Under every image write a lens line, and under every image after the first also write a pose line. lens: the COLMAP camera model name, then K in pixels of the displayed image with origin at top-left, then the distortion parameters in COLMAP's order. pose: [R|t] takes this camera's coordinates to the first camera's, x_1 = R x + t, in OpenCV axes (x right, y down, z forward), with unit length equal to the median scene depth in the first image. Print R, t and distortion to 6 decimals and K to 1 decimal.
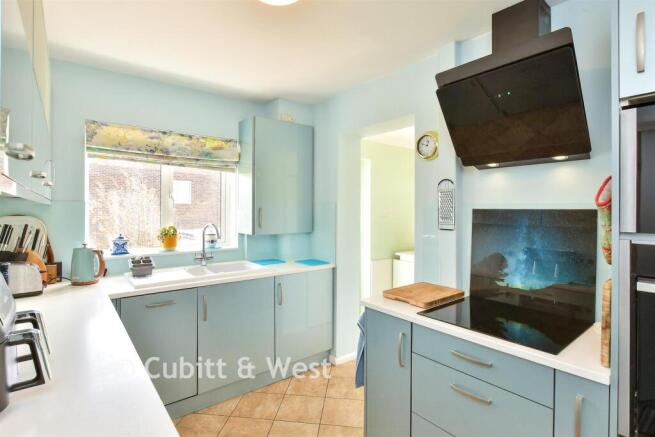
lens RADIAL K [[314.2, 0, 326.9], [0, 314.2, 216.2], [0, 0, 1]] dist [0.000029, 0.000086]
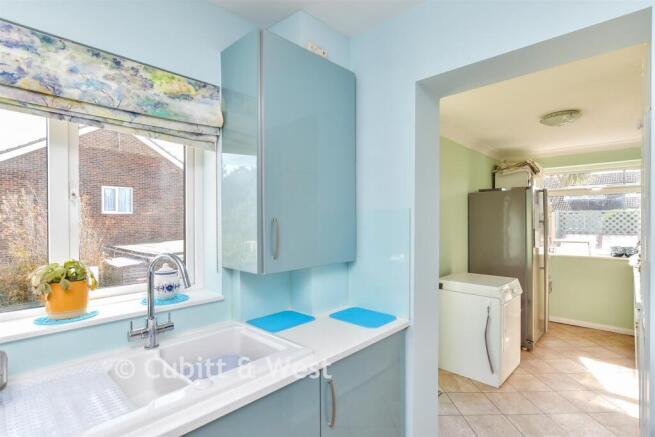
lens RADIAL K [[325.3, 0, 337.7], [0, 325.3, 230.1], [0, 0, 1]] dist [0.000576, -0.000831]
pose [[0.988543, -0.008126, 0.150720, -0.193072], [0.006559, 0.999919, 0.010895, -0.013029], [-0.150796, -0.009781, 0.988517, 0.488593]]
